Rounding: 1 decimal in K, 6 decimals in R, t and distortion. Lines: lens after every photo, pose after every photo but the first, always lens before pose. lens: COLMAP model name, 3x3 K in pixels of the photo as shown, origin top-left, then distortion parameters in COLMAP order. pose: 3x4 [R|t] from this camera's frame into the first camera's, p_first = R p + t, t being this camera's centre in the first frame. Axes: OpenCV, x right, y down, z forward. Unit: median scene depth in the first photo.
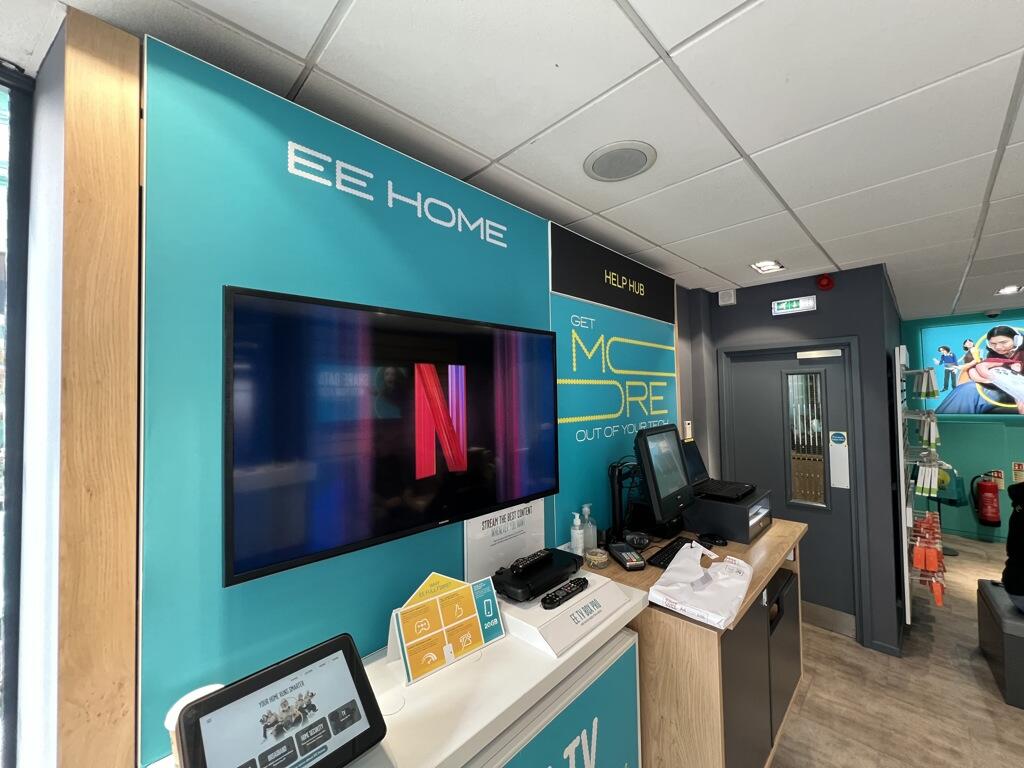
lens RADIAL K [[405.4, 0, 509.5], [0, 405.4, 381.8], [0, 0, 1]] dist [-0.001167, -0.000428]
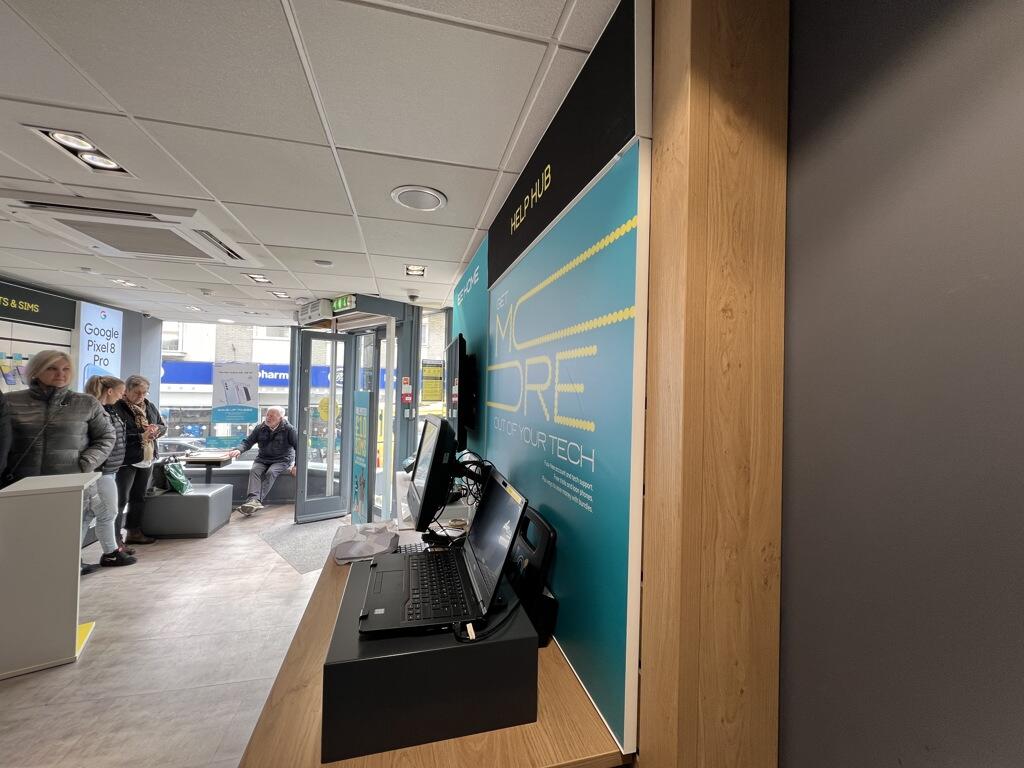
lens RADIAL K [[405.4, 0, 505.9], [0, 405.4, 384.6], [0, 0, 1]] dist [-0.001167, -0.000428]
pose [[-0.508431, -0.004073, -0.861093, 0.859344], [0.010489, 0.999885, -0.010922, 0.046070], [0.861039, -0.014585, -0.508330, 1.305751]]
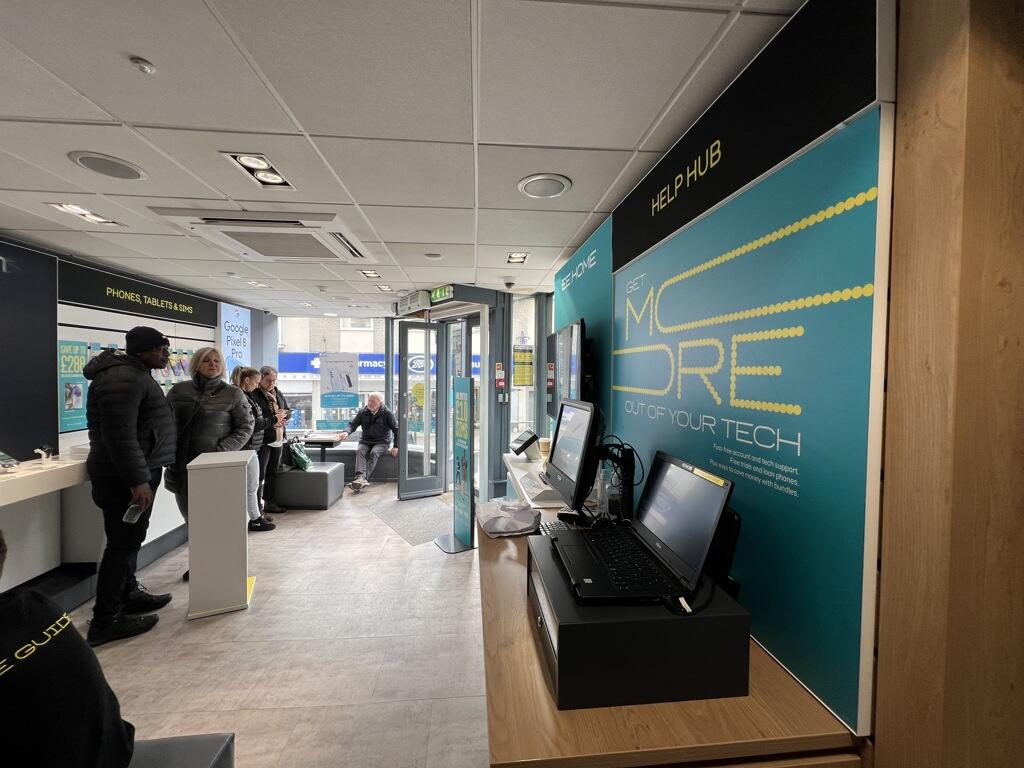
lens RADIAL K [[405.4, 0, 505.3], [0, 405.4, 384.6], [0, 0, 1]] dist [-0.001167, -0.000428]
pose [[-0.638195, 0.034393, -0.769107, 0.955423], [0.025002, 0.999401, 0.023944, 0.043048], [0.769469, -0.003948, -0.638672, 1.203391]]
